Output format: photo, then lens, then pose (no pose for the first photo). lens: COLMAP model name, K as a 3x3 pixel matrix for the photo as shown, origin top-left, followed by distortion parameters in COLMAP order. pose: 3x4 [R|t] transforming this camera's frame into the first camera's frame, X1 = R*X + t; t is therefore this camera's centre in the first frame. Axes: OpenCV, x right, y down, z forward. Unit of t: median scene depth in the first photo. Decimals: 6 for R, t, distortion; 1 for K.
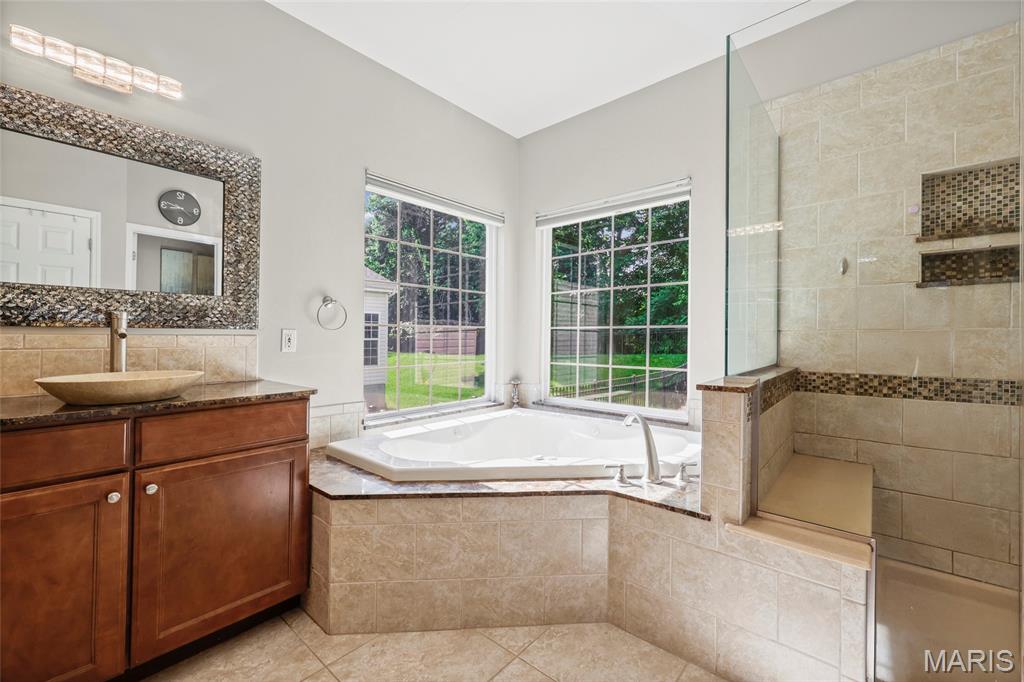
lens RADIAL K [[417.4, 0, 506.4], [0, 417.4, 343.7], [0, 0, 1]] dist [0.000153, 0.000057]
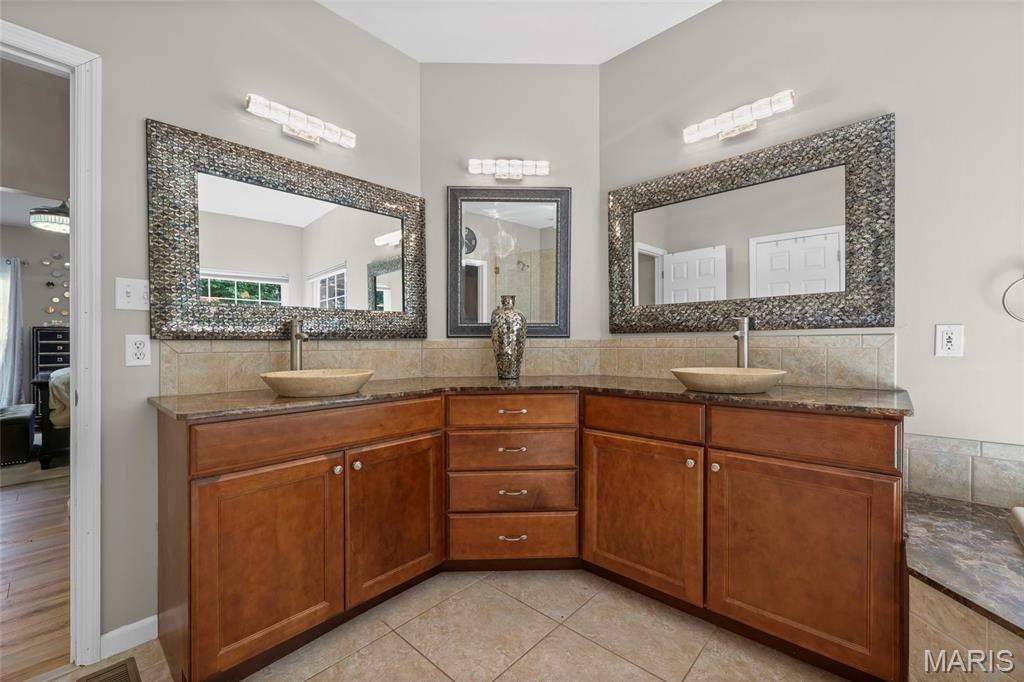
lens RADIAL K [[417.6, 0, 516.0], [0, 417.6, 343.0], [0, 0, 1]] dist [0.000344, 0.000217]
pose [[-0.008387, -0.000963, -0.999964, 0.261470], [-0.003713, 0.999993, -0.000931, 0.000480], [0.999958, 0.003705, -0.008390, 0.350606]]
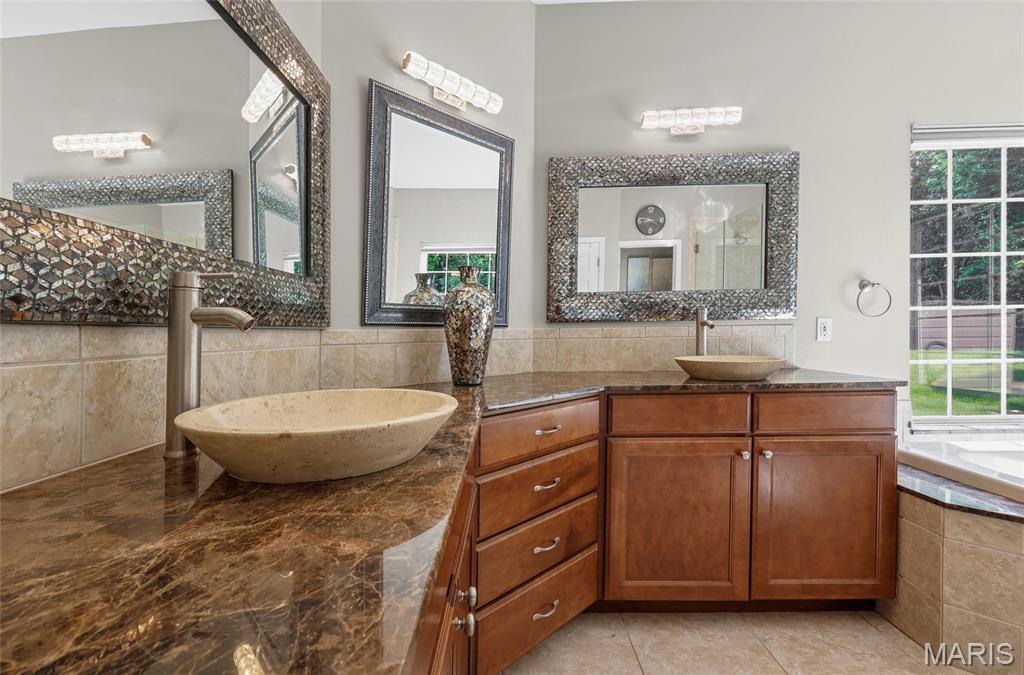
lens RADIAL K [[434.2, 0, 504.3], [0, 434.2, 332.7], [0, 0, 1]] dist [0.001610, 0.000316]
pose [[0.649745, -0.012561, -0.760049, -0.310576], [0.007458, 0.999921, -0.010150, 0.007215], [0.760116, 0.000927, 0.649787, -0.290928]]
